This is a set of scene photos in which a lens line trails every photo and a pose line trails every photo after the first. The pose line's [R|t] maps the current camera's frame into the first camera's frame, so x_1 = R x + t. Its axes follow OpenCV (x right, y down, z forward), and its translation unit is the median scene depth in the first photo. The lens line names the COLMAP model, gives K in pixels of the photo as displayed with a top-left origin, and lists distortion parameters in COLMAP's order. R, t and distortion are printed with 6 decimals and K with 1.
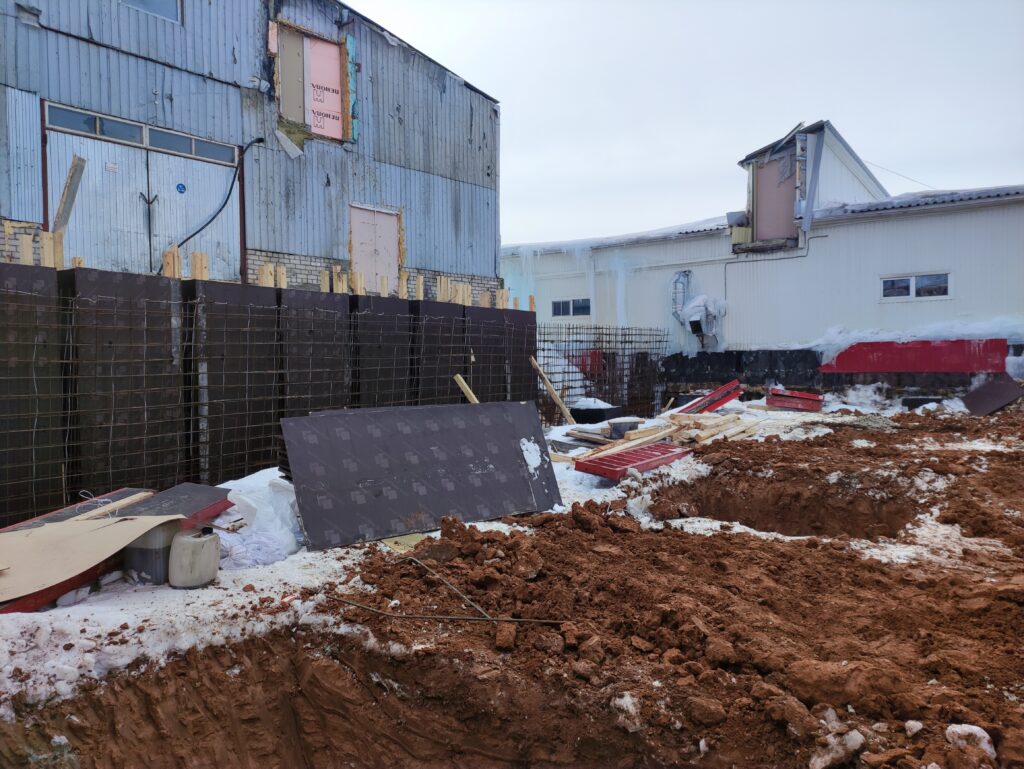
lens RADIAL K [[737.6, 0, 513.2], [0, 737.6, 384.6], [0, 0, 1]] dist [0.052924, -0.036628]
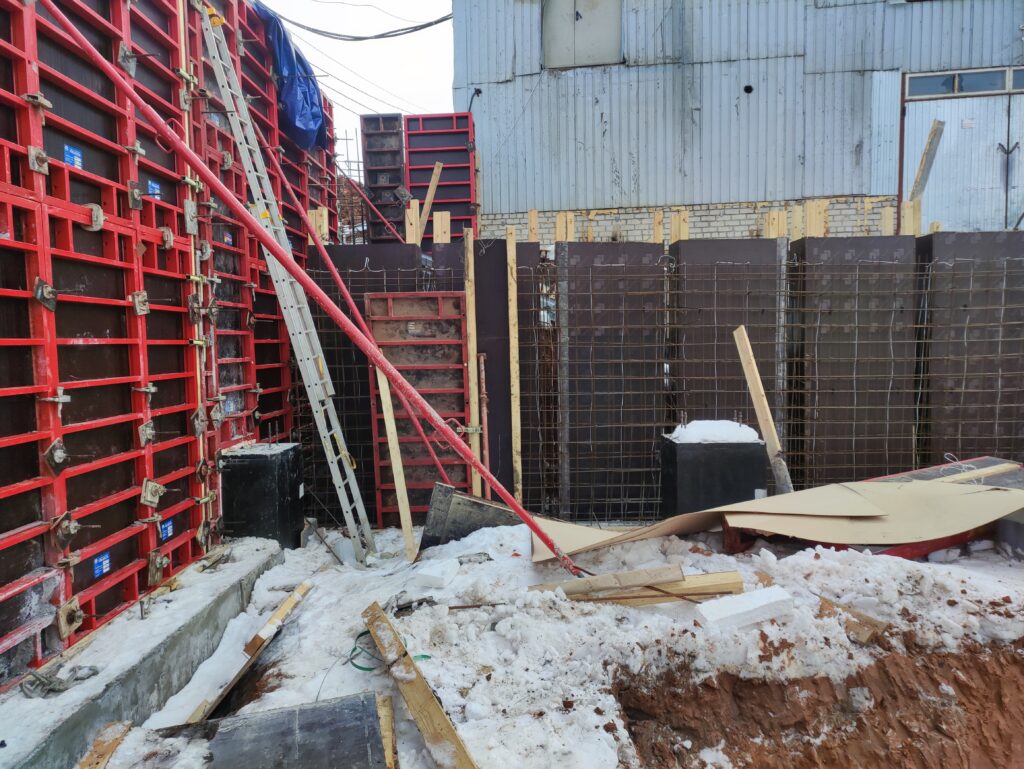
lens RADIAL K [[737.6, 0, 508.8], [0, 737.6, 382.2], [0, 0, 1]] dist [0.052924, -0.036628]
pose [[0.543317, 0.048679, -0.838115, -0.042809], [-0.013901, 0.998702, 0.048994, 0.003634], [0.839413, -0.014969, 0.543288, -0.032571]]
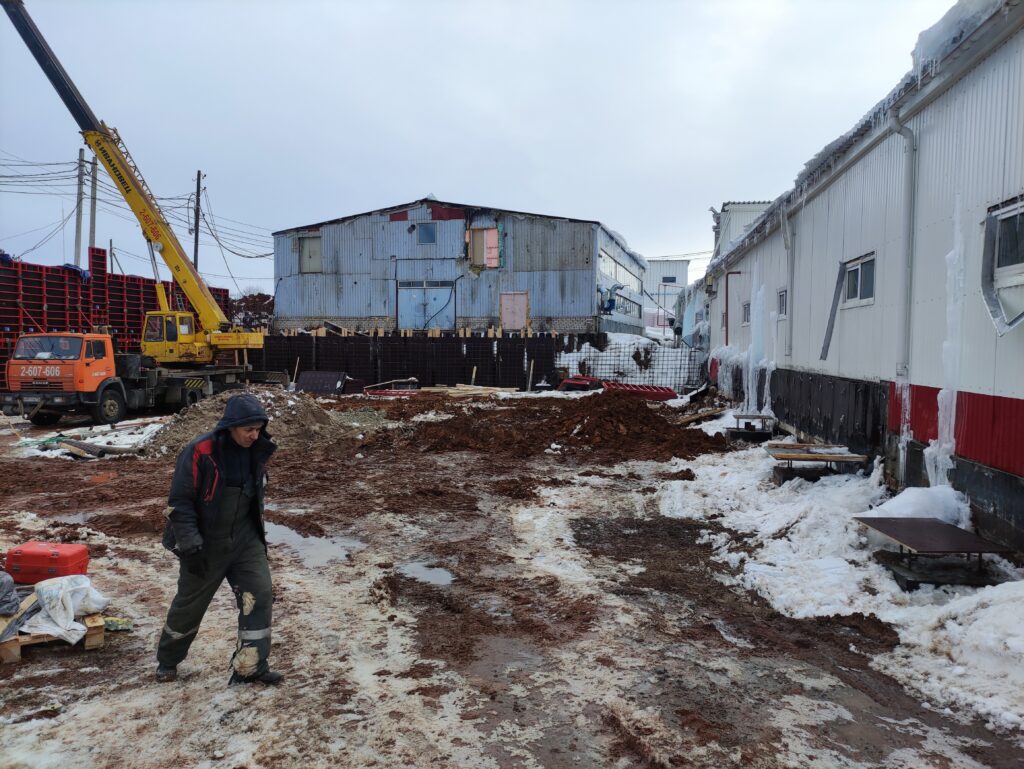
lens RADIAL K [[737.6, 0, 510.2], [0, 737.6, 385.6], [0, 0, 1]] dist [0.052924, -0.036628]
pose [[0.425119, 0.066246, -0.902710, 3.209713], [-0.039152, 0.997730, 0.054781, -0.129310], [0.904290, 0.012054, 0.426748, 0.039725]]
